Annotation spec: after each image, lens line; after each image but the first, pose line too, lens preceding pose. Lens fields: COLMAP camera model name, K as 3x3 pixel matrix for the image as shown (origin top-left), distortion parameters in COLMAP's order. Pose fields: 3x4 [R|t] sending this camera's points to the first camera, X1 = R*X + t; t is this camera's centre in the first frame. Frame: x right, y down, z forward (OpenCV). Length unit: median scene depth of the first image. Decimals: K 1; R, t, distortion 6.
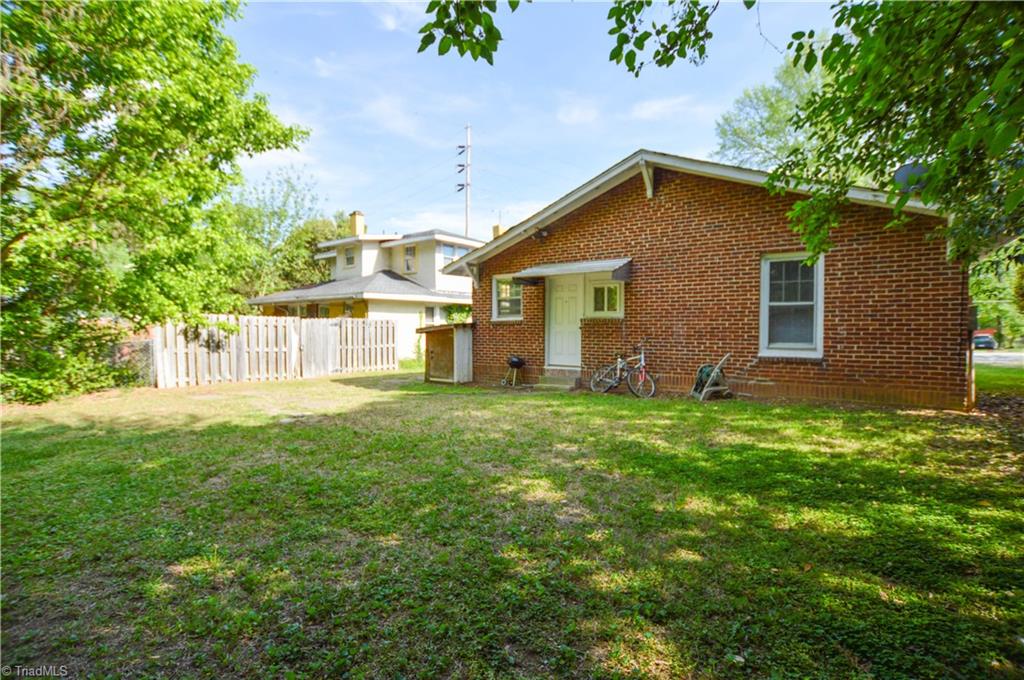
lens RADIAL K [[463.4, 0, 512.0], [0, 463.4, 340.0], [0, 0, 1]] dist [-0.029883, 0.000766]
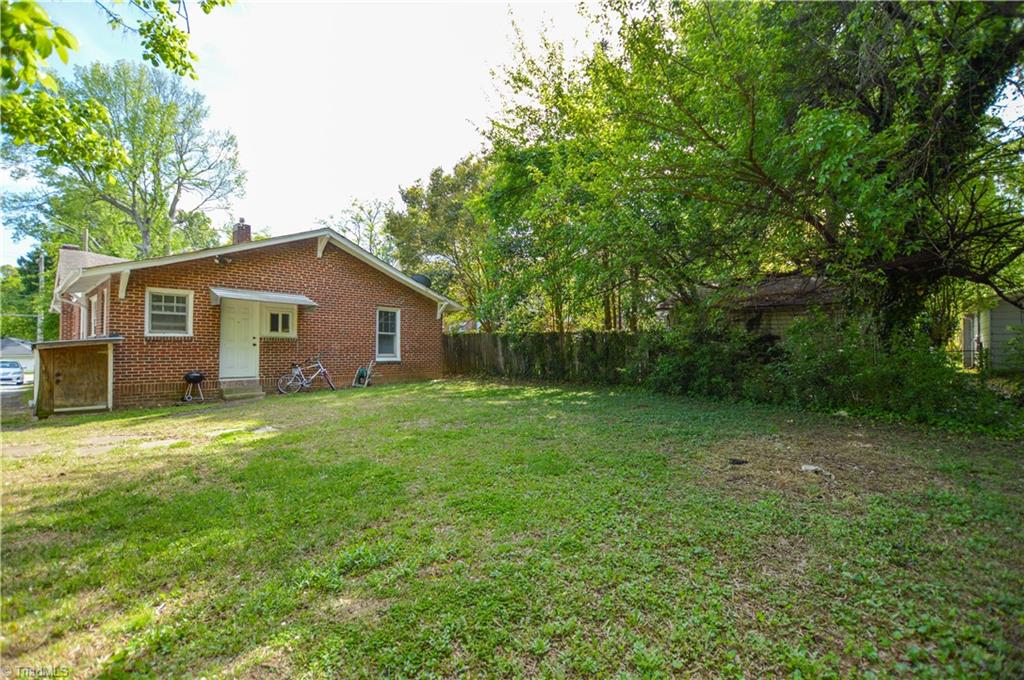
lens RADIAL K [[453.4, 0, 505.7], [0, 453.4, 343.8], [0, 0, 1]] dist [-0.026818, -0.000046]
pose [[0.117286, 0.011329, 0.993034, -0.952654], [0.022292, 0.999653, -0.014037, 0.002354], [-0.992848, 0.023783, 0.116993, 0.214665]]
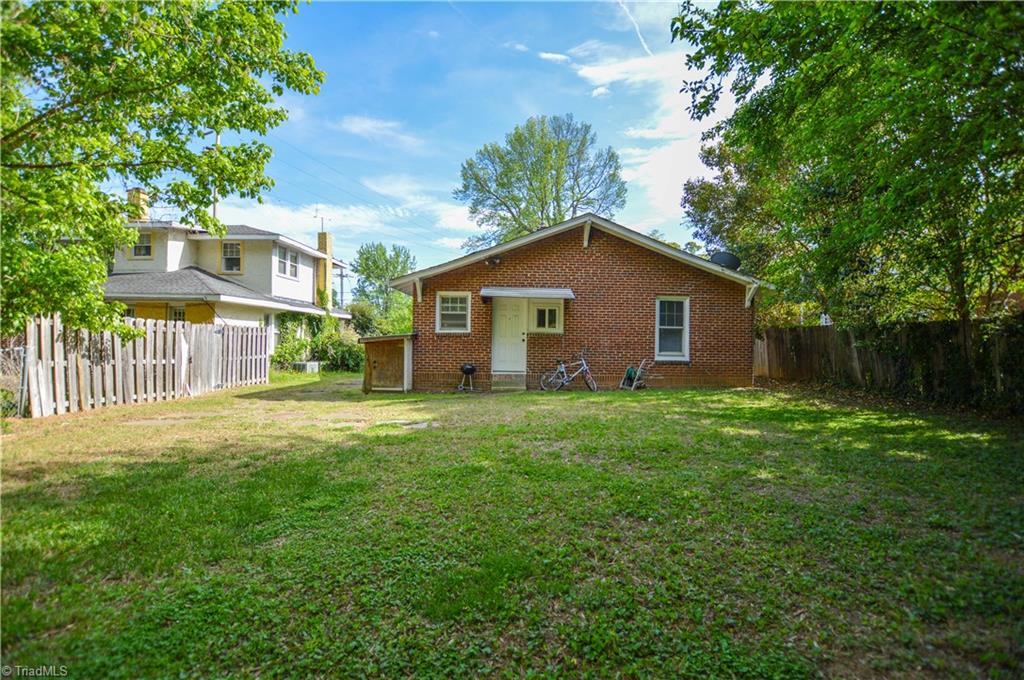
lens RADIAL K [[453.4, 0, 505.7], [0, 453.4, 343.8], [0, 0, 1]] dist [-0.026818, -0.000046]
pose [[0.811858, 0.011230, 0.583746, -0.608873], [0.000600, 0.999798, -0.020068, 0.007585], [-0.583854, 0.016642, 0.811688, 0.040399]]
